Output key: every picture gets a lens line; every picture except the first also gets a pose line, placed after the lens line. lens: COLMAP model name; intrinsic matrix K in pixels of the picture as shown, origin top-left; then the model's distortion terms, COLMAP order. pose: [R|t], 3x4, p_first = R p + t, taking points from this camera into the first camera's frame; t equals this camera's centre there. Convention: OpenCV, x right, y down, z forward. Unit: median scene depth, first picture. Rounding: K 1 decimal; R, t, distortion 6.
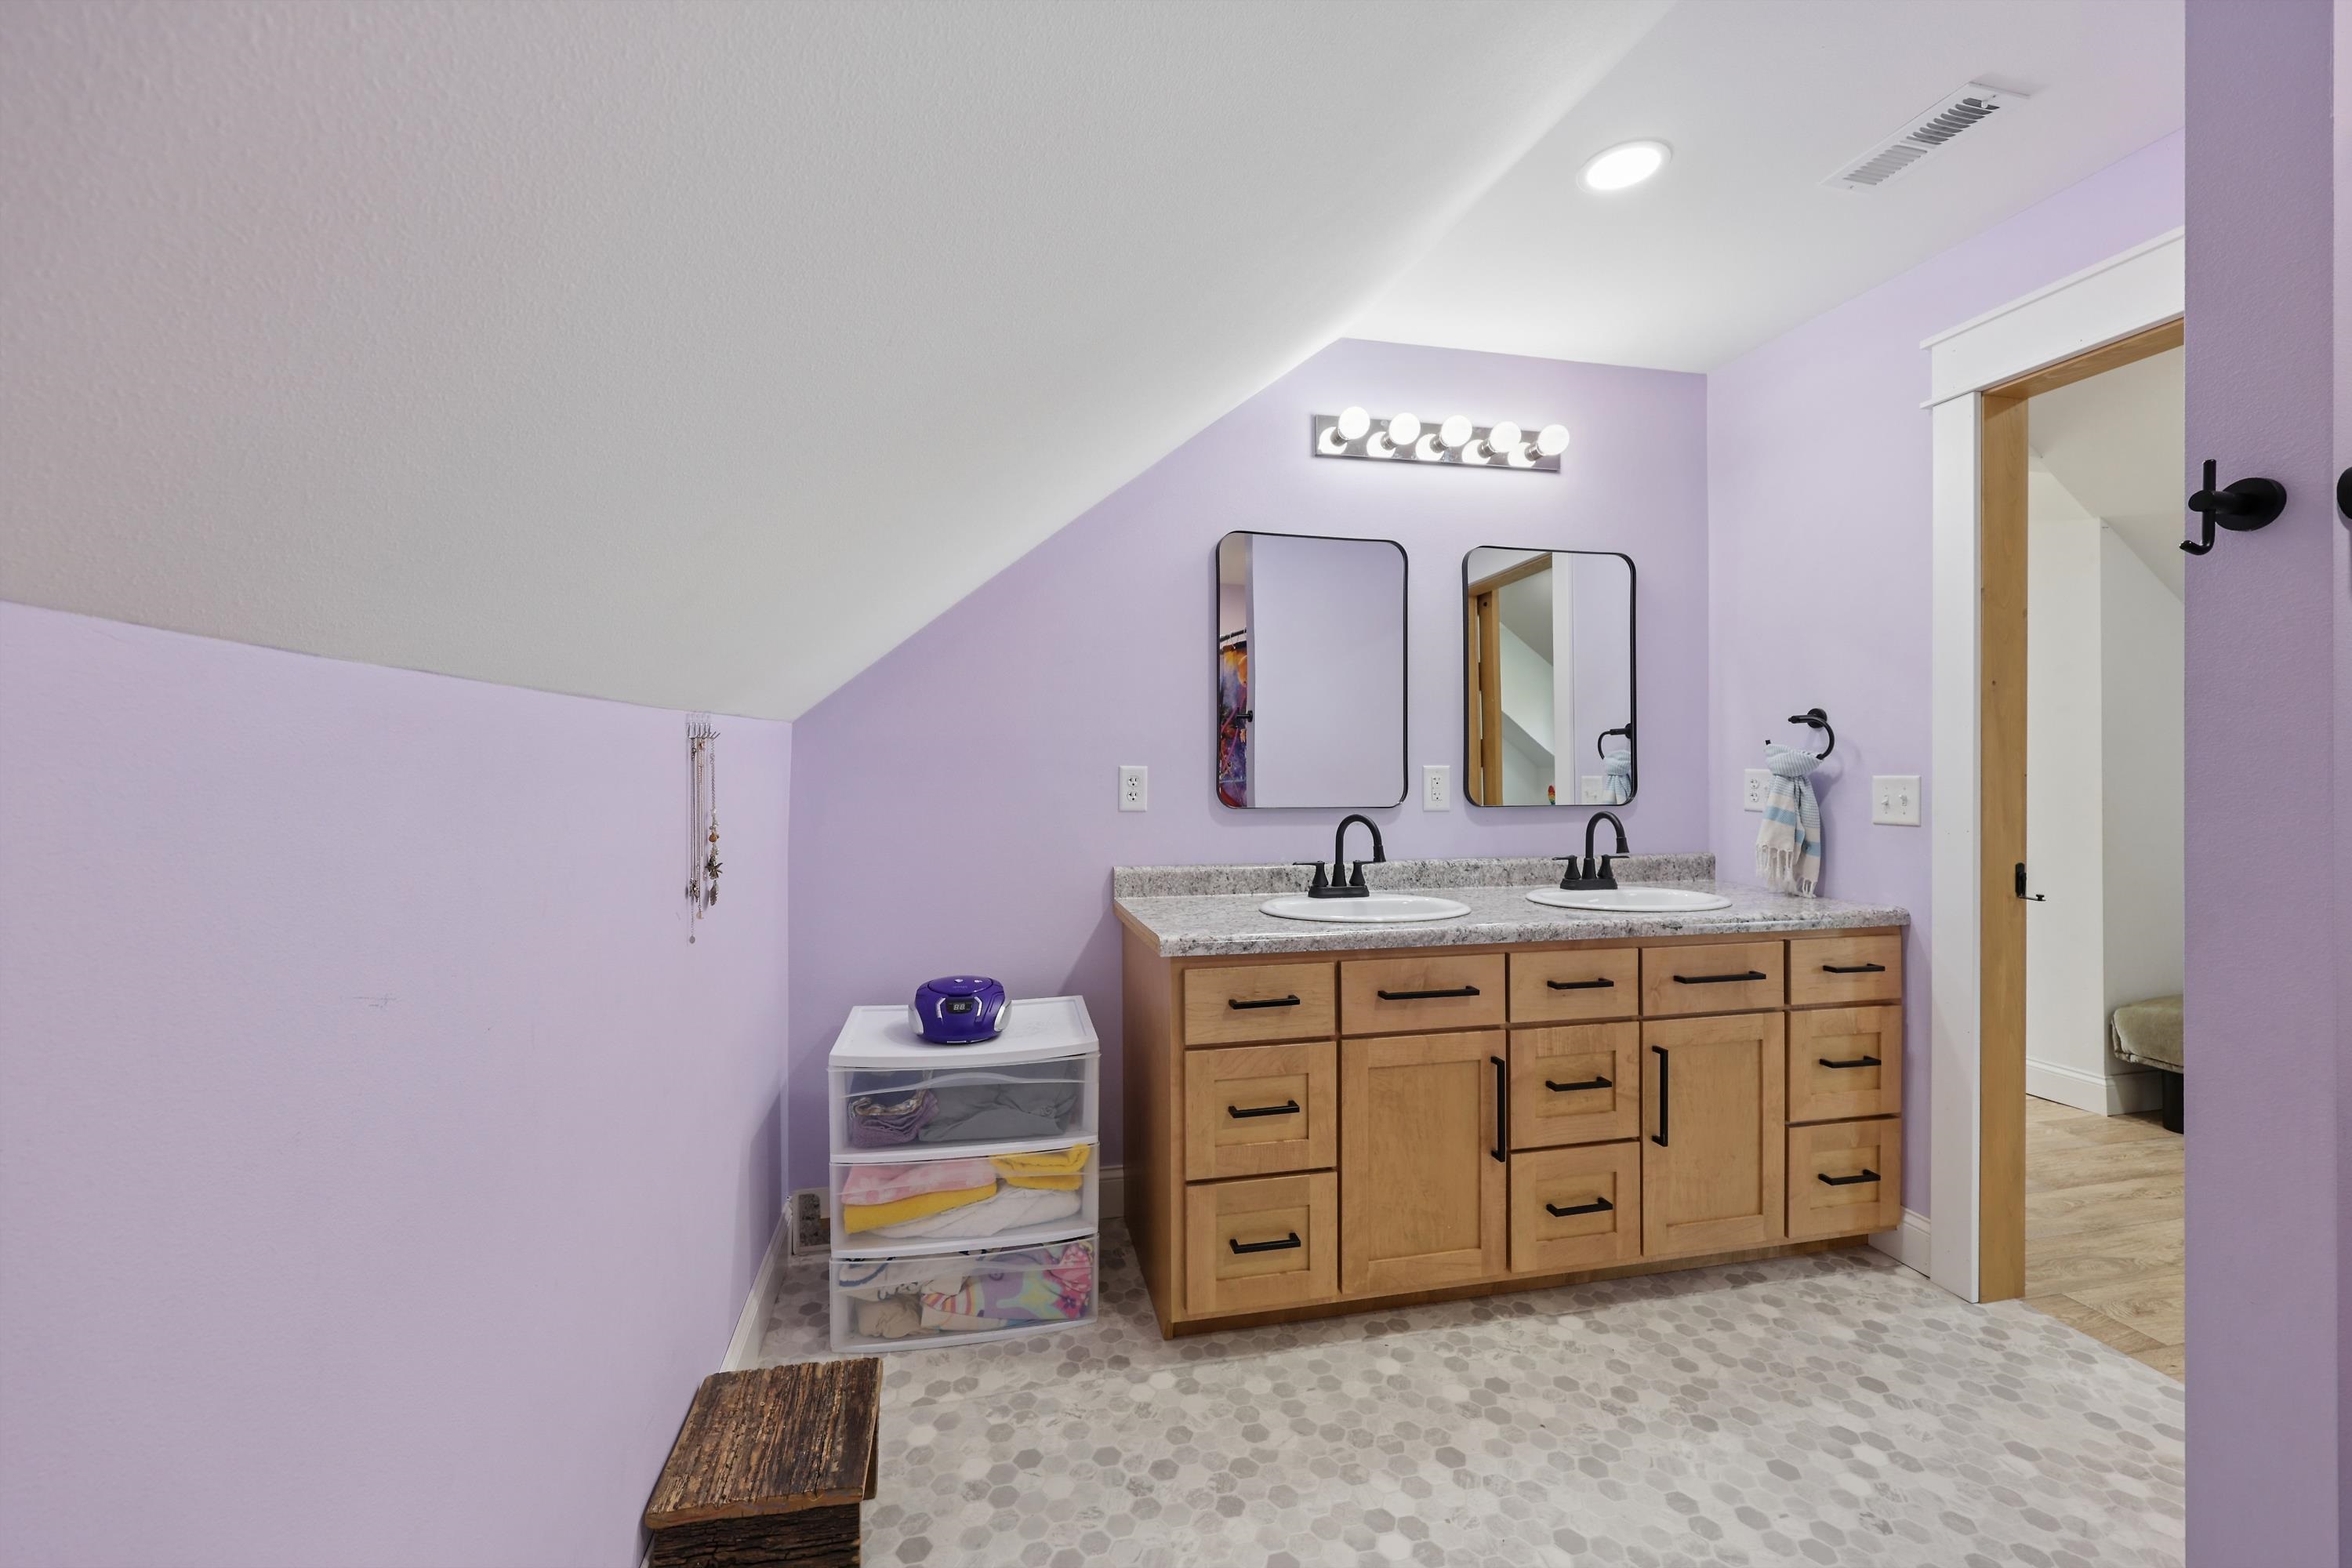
lens RADIAL K [[909.1, 0, 1199.3], [0, 909.1, 797.6], [0, 0, 1]] dist [-0.000256, -0.000138]
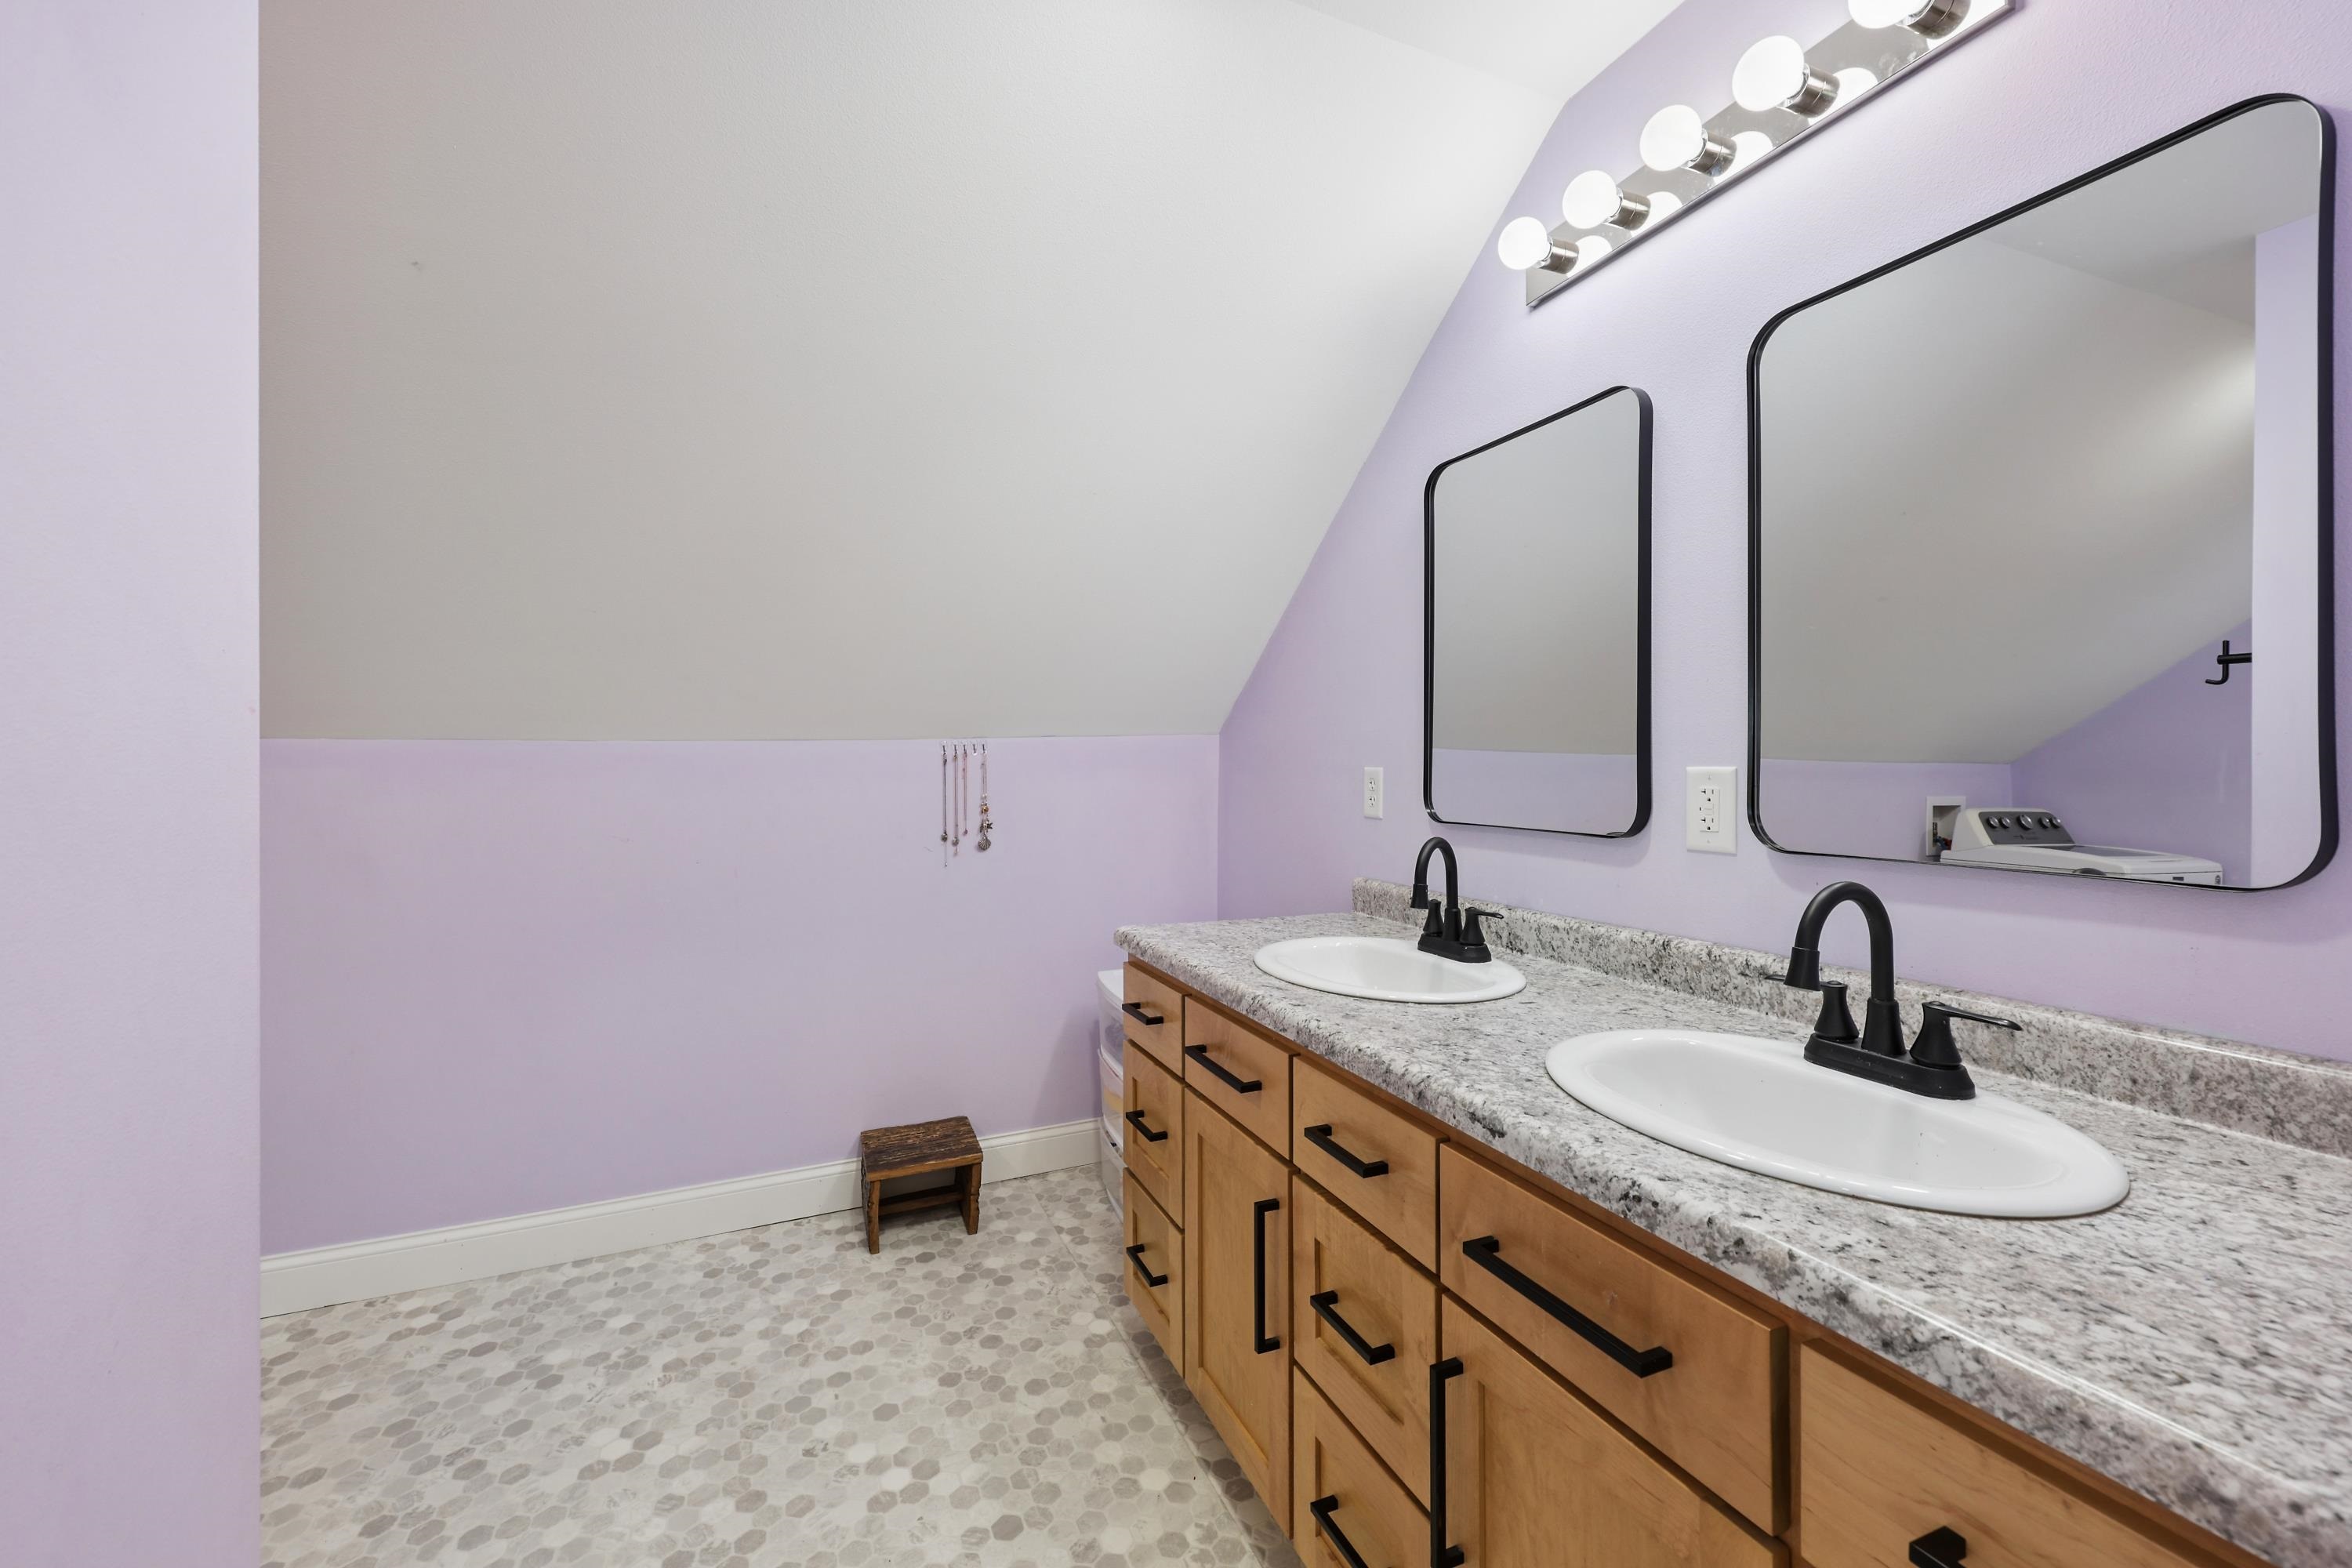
lens RADIAL K [[909.1, 0, 1151.5], [0, 909.1, 791.7], [0, 0, 1]] dist [-0.000256, -0.000138]
pose [[0.198014, 0.027257, -0.979820, 1.123607], [-0.028610, 0.999348, 0.022018, -0.036046], [0.979782, 0.023672, 0.198665, 0.897598]]
